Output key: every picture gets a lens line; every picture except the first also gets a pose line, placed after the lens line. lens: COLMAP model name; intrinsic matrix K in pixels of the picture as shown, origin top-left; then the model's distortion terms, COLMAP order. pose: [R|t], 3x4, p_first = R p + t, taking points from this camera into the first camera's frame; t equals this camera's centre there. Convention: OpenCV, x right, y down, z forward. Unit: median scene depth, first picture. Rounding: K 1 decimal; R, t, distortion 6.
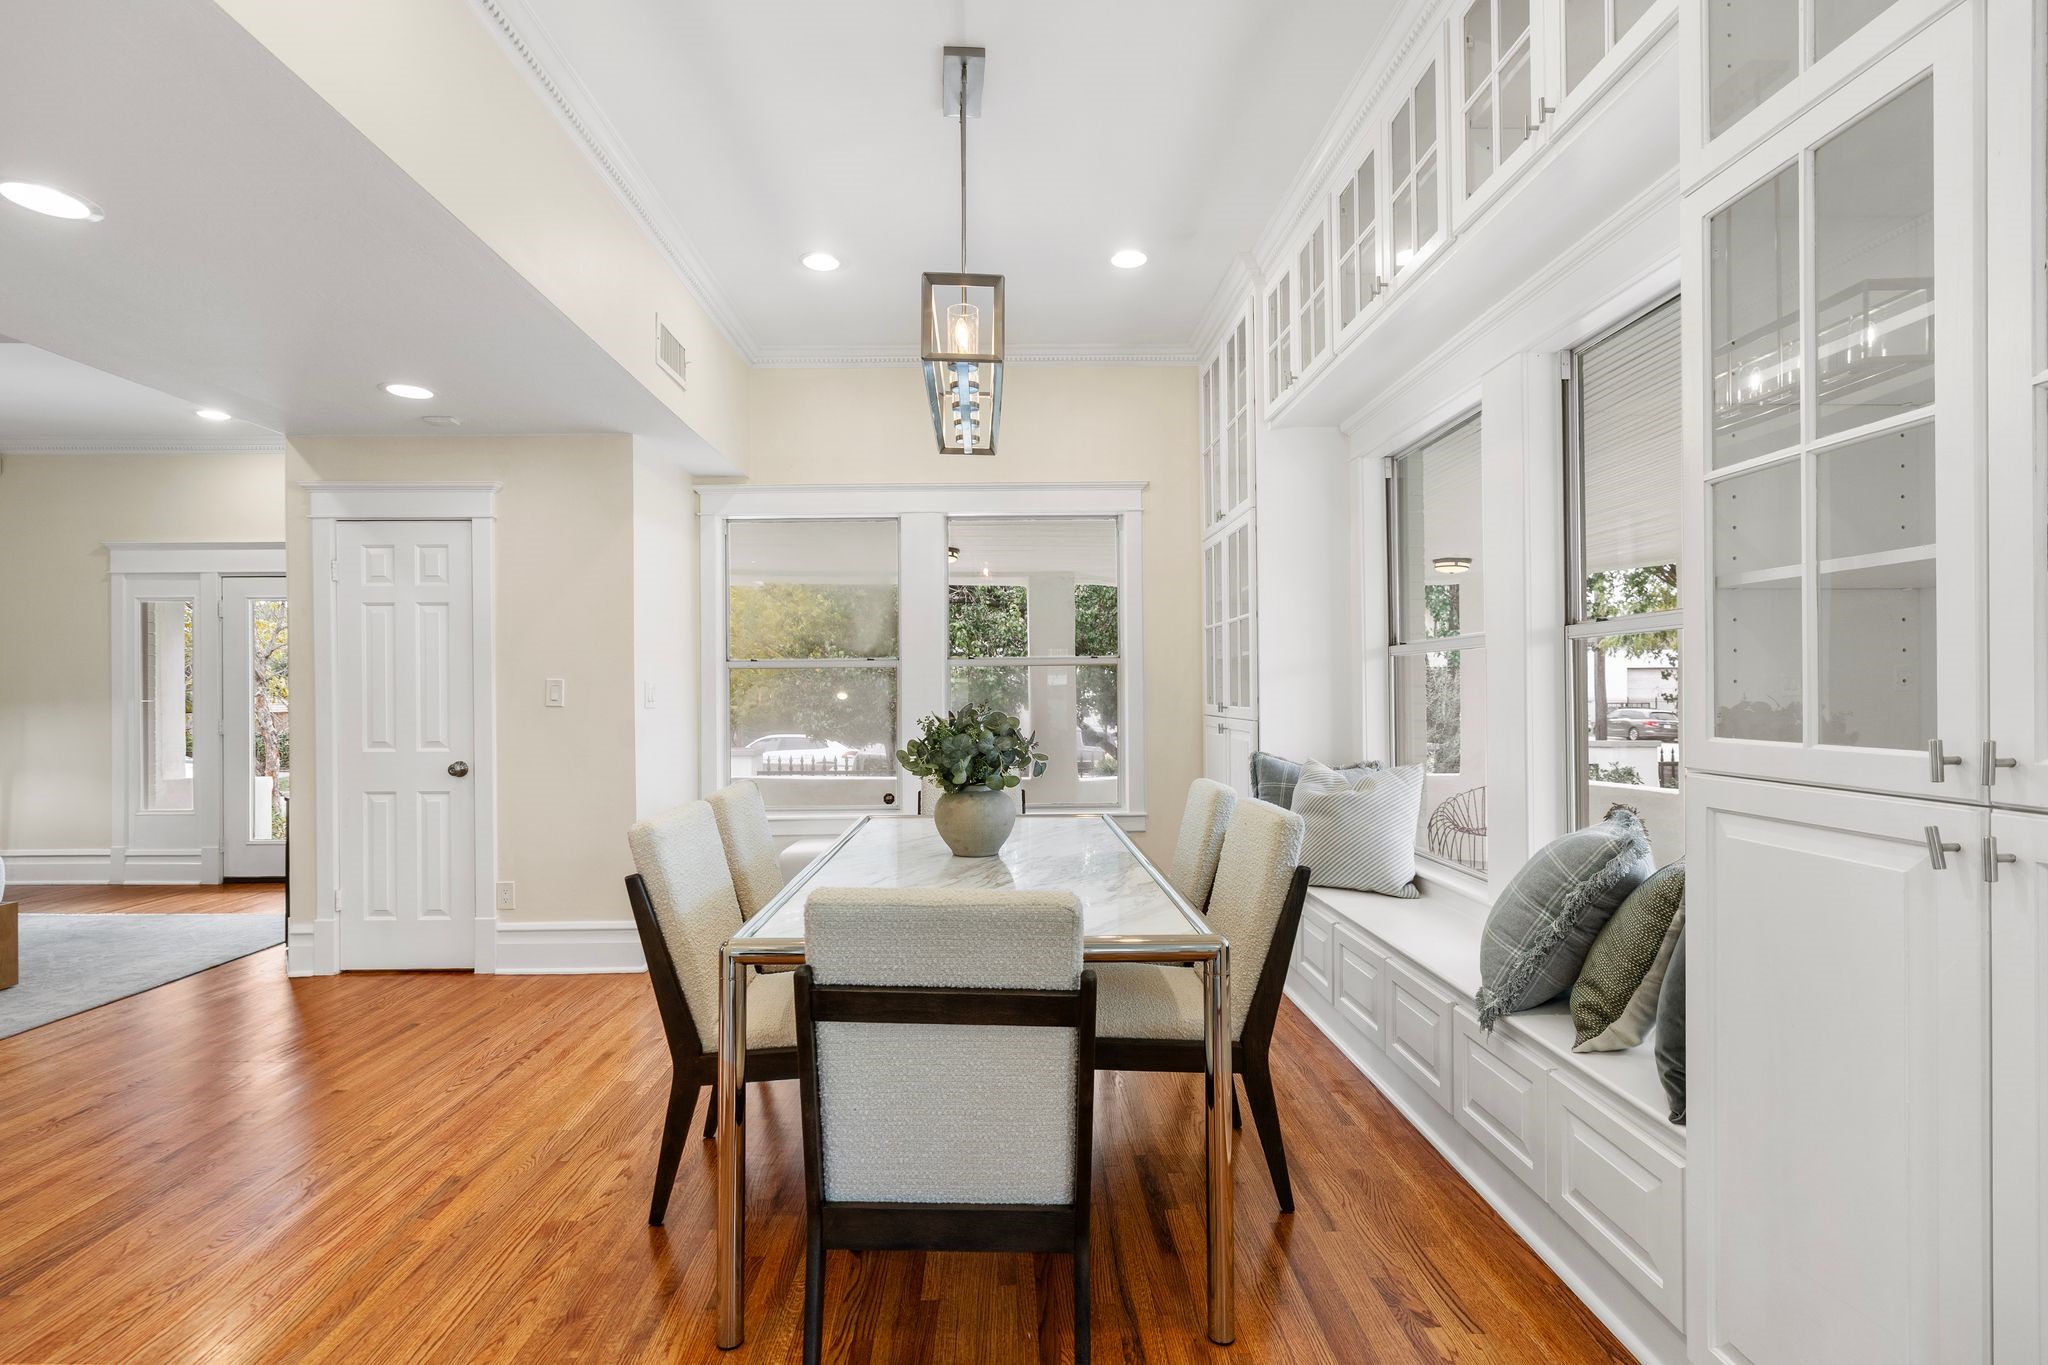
lens RADIAL K [[935.9, 0, 1015.4], [0, 935.9, 692.0], [0, 0, 1]] dist [-0.001011, 0.000020]
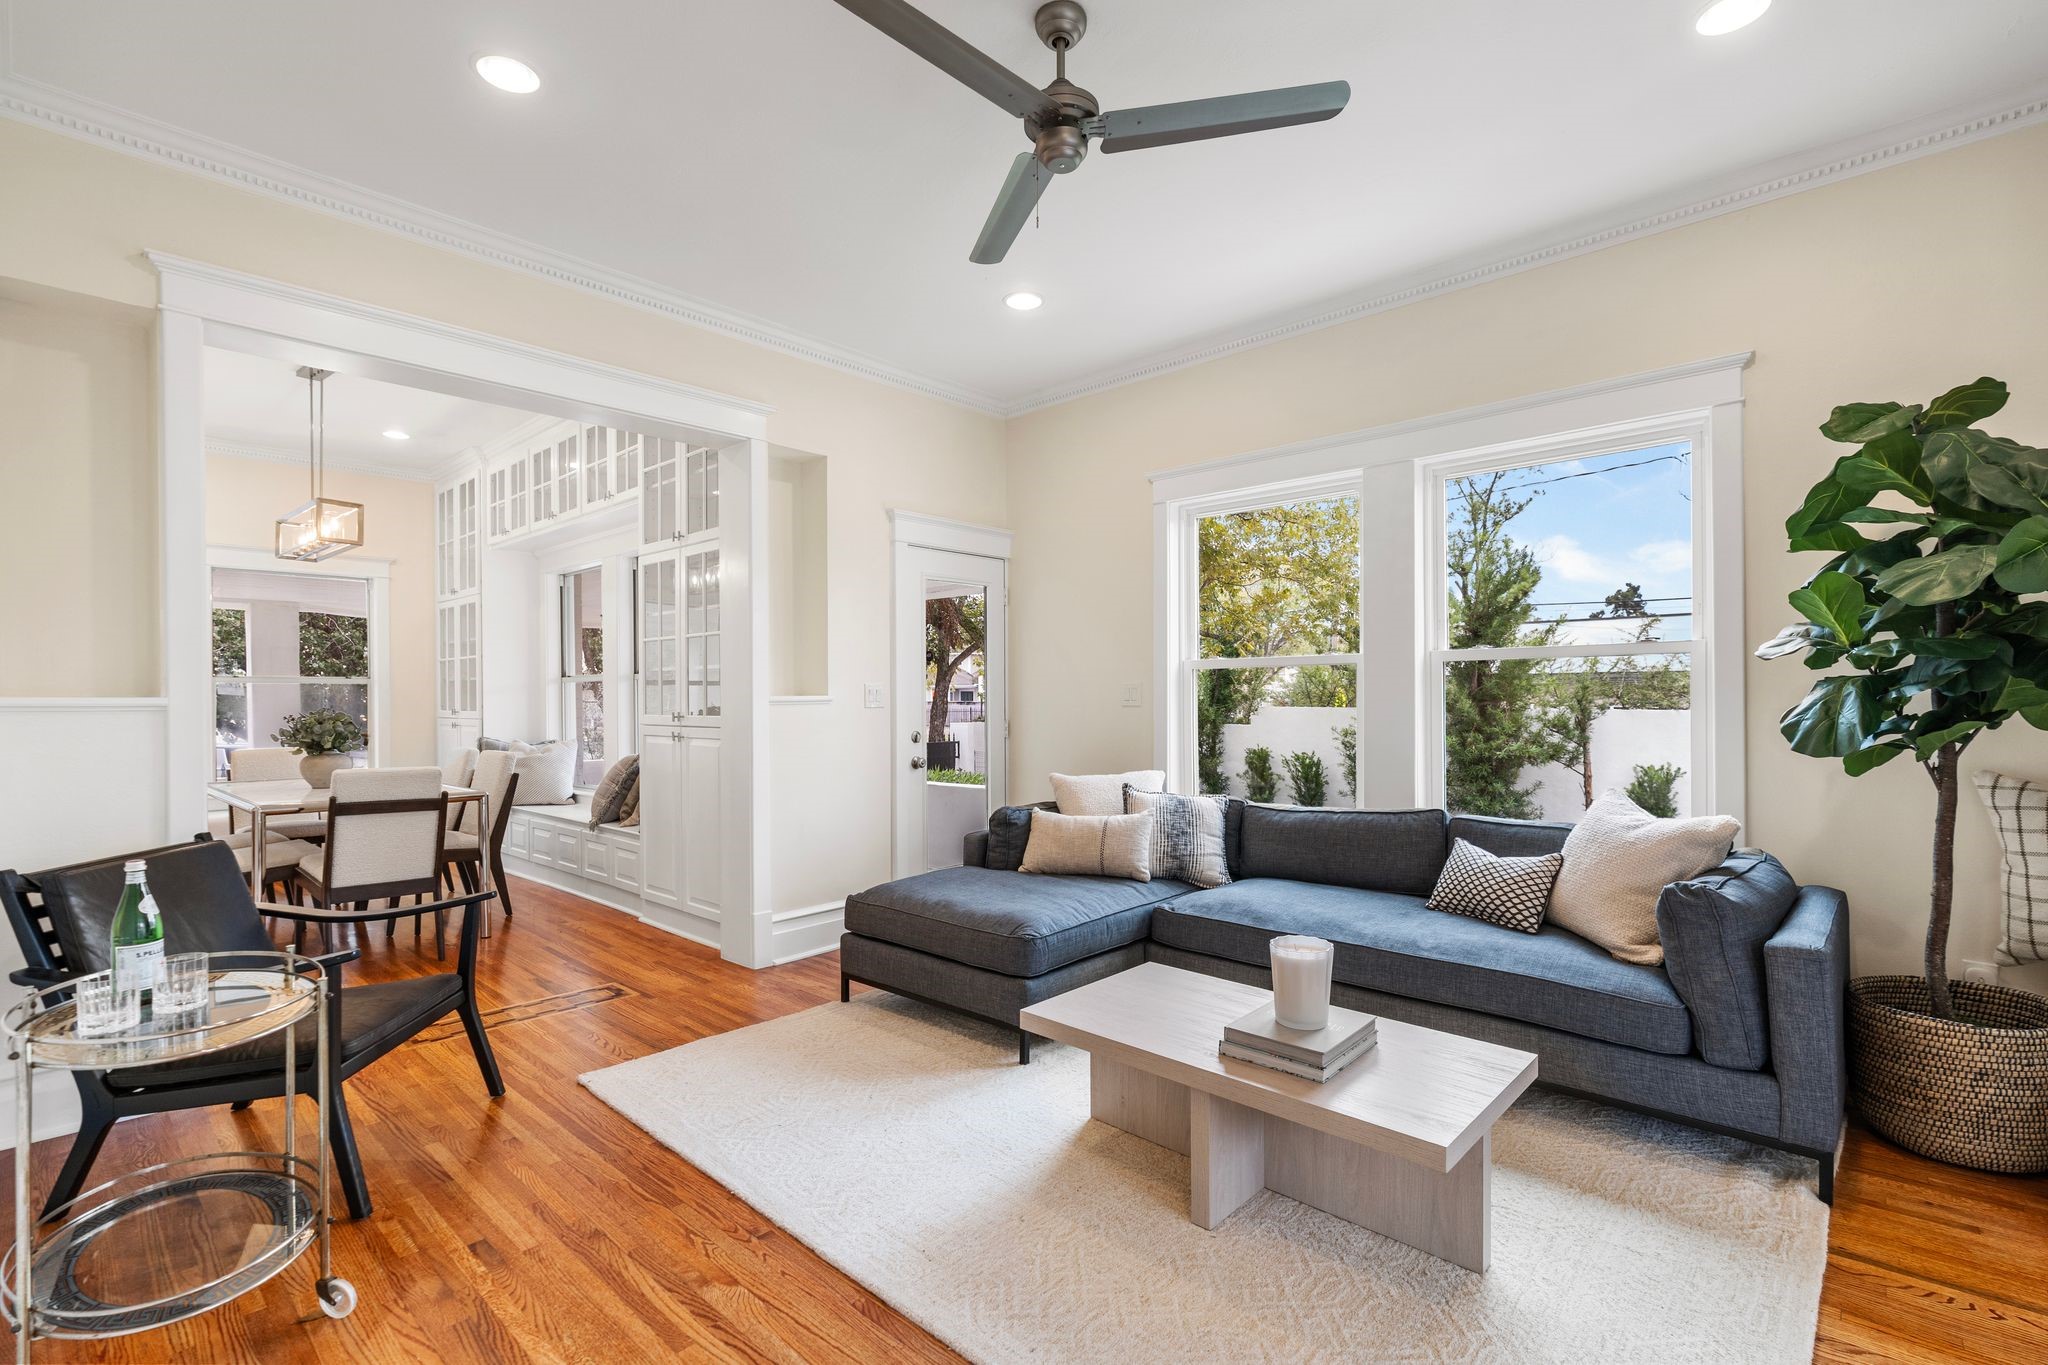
lens RADIAL K [[935.9, 0, 1015.4], [0, 935.9, 692.0], [0, 0, 1]] dist [-0.001011, 0.000020]
pose [[0.692701, 0.006601, 0.721195, -0.290834], [0.002399, 0.999932, -0.011456, 0.003249], [-0.721221, 0.009665, 0.692637, -0.861335]]
